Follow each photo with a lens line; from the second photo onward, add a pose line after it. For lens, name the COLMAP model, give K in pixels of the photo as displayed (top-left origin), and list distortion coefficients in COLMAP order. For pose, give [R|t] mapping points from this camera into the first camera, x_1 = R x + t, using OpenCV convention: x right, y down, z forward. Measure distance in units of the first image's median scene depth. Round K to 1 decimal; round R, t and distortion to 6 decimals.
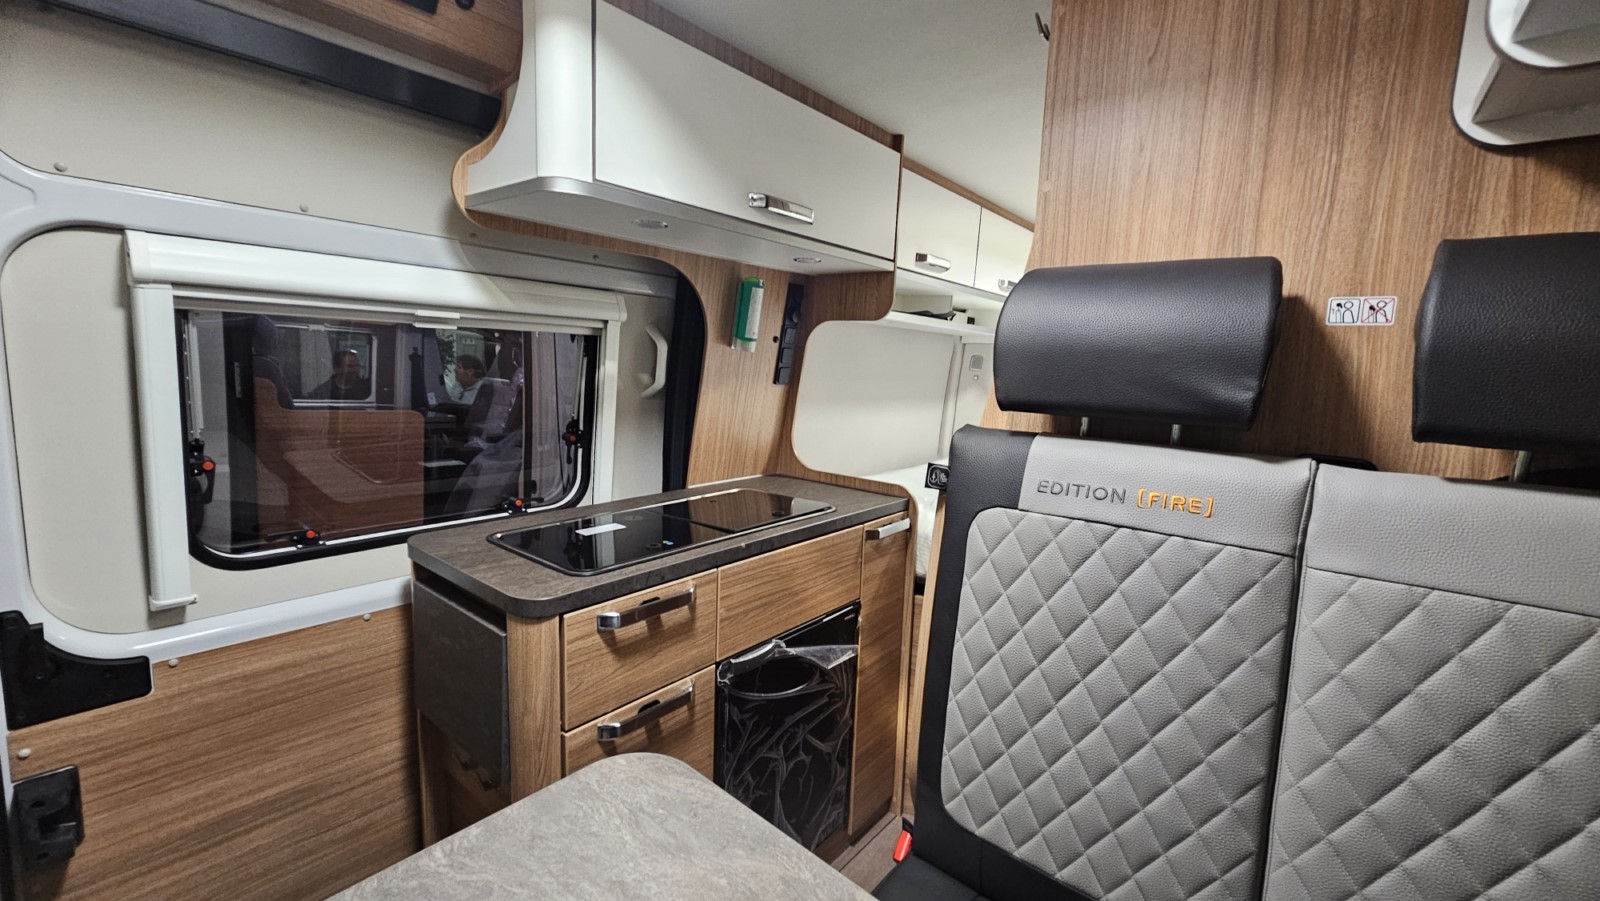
lens RADIAL K [[653.9, 0, 815.5], [0, 653.9, 440.7], [0, 0, 1]] dist [-0.000306, -0.000976]
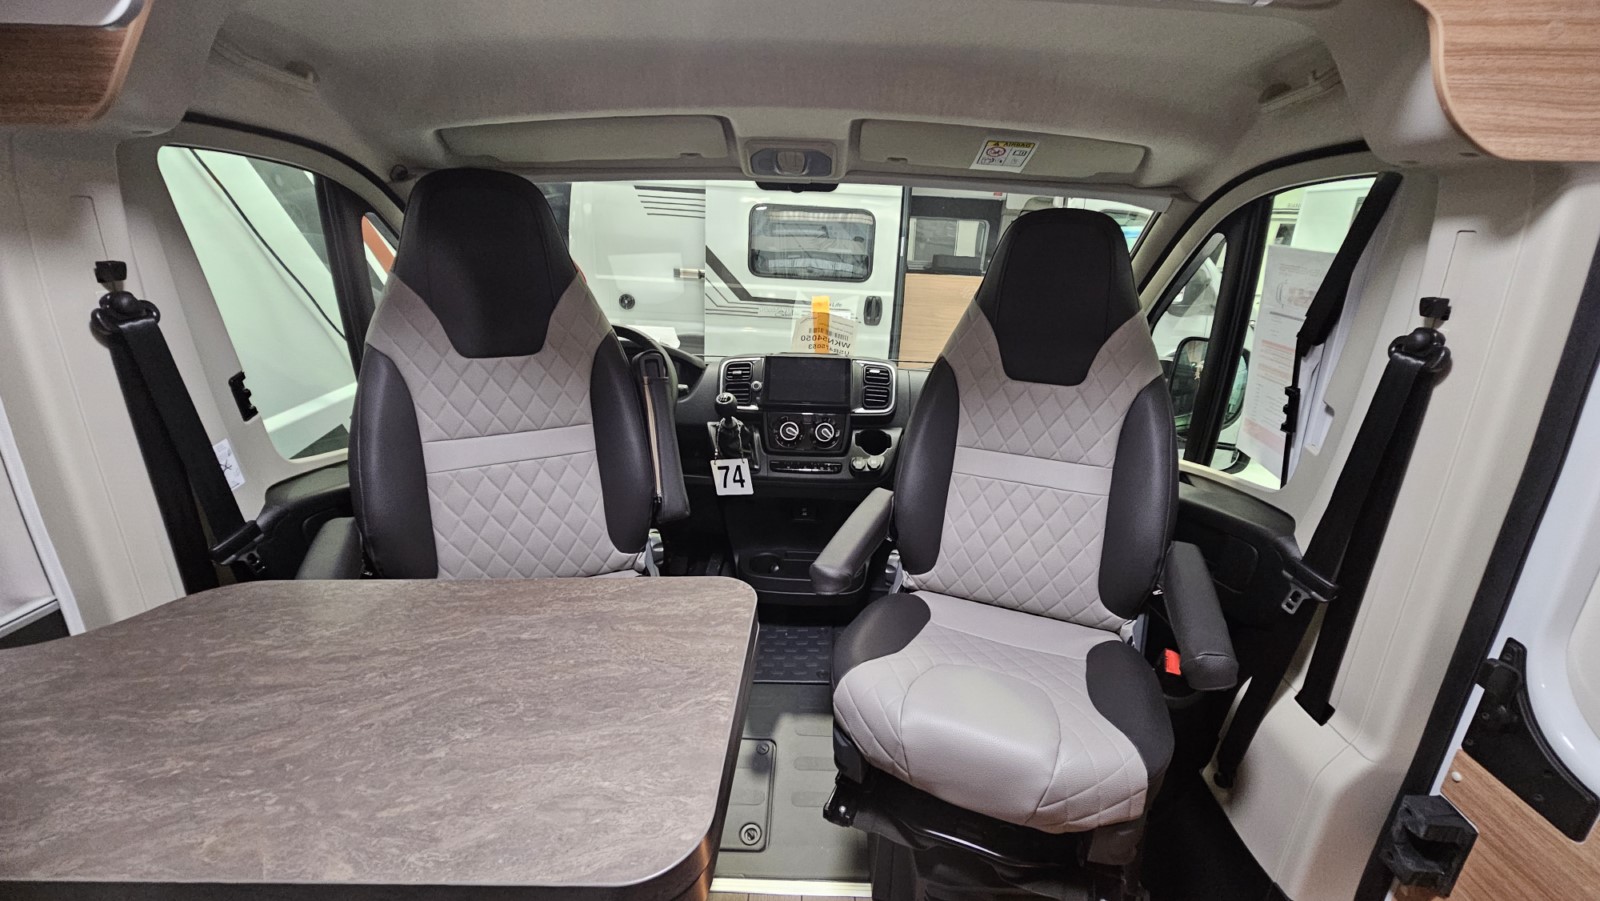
lens RADIAL K [[653.9, 0, 808.6], [0, 653.9, 443.7], [0, 0, 1]] dist [-0.000306, -0.000976]
pose [[-0.795254, 0.139131, -0.590096, 0.005164], [-0.127837, 0.912948, 0.387534, -0.216963], [0.592645, 0.383624, -0.708240, 1.025112]]
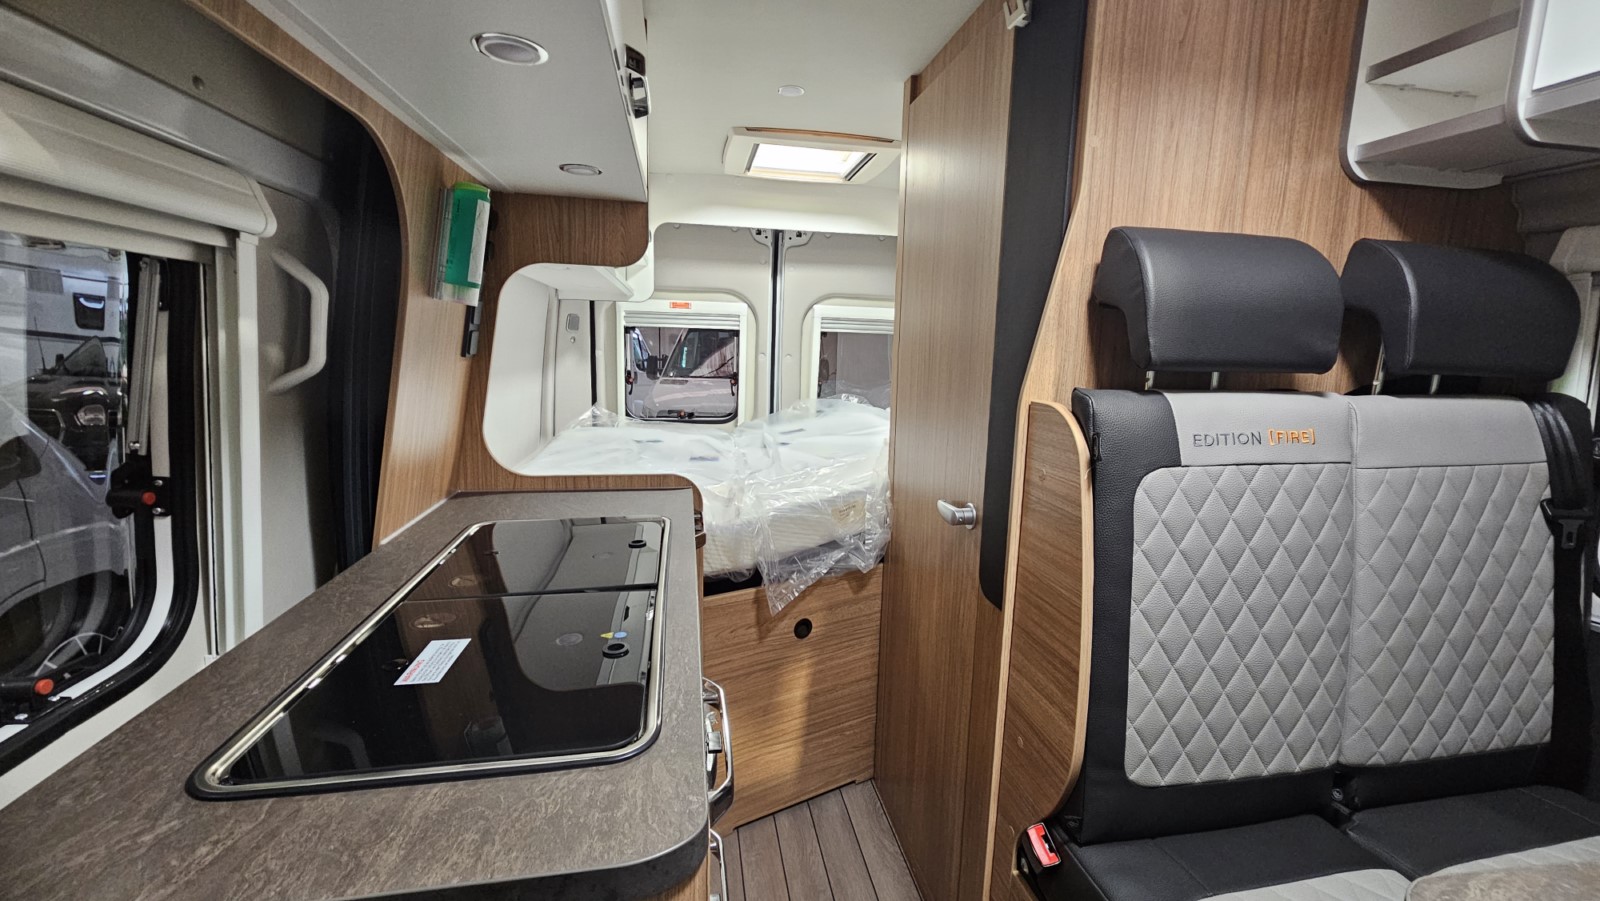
lens RADIAL K [[653.9, 0, 815.7], [0, 653.9, 443.9], [0, 0, 1]] dist [-0.000306, -0.000976]
pose [[0.647728, -0.140906, 0.748728, -0.773471], [0.092578, 0.990023, 0.106227, -0.085325], [-0.756226, 0.000510, 0.654311, 0.716120]]
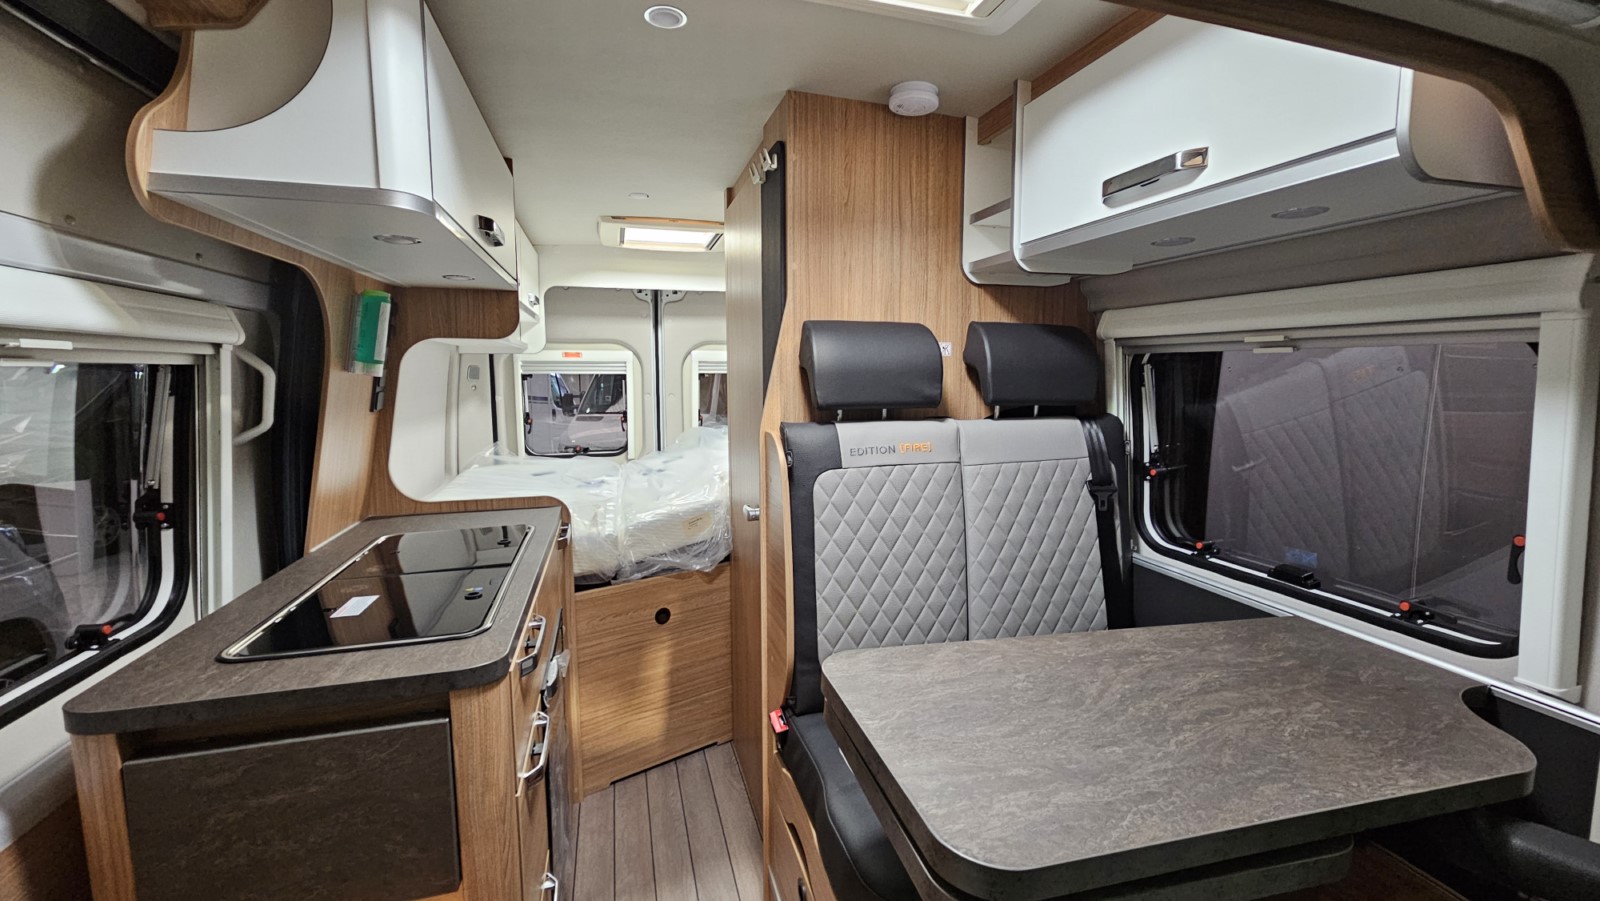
lens RADIAL K [[653.9, 0, 812.9], [0, 653.9, 442.3], [0, 0, 1]] dist [-0.000306, -0.000976]
pose [[0.566091, -0.129722, 0.814072, -1.010663], [0.124744, 0.989649, 0.070956, -0.082434], [-0.814850, 0.061383, 0.576413, 0.092569]]
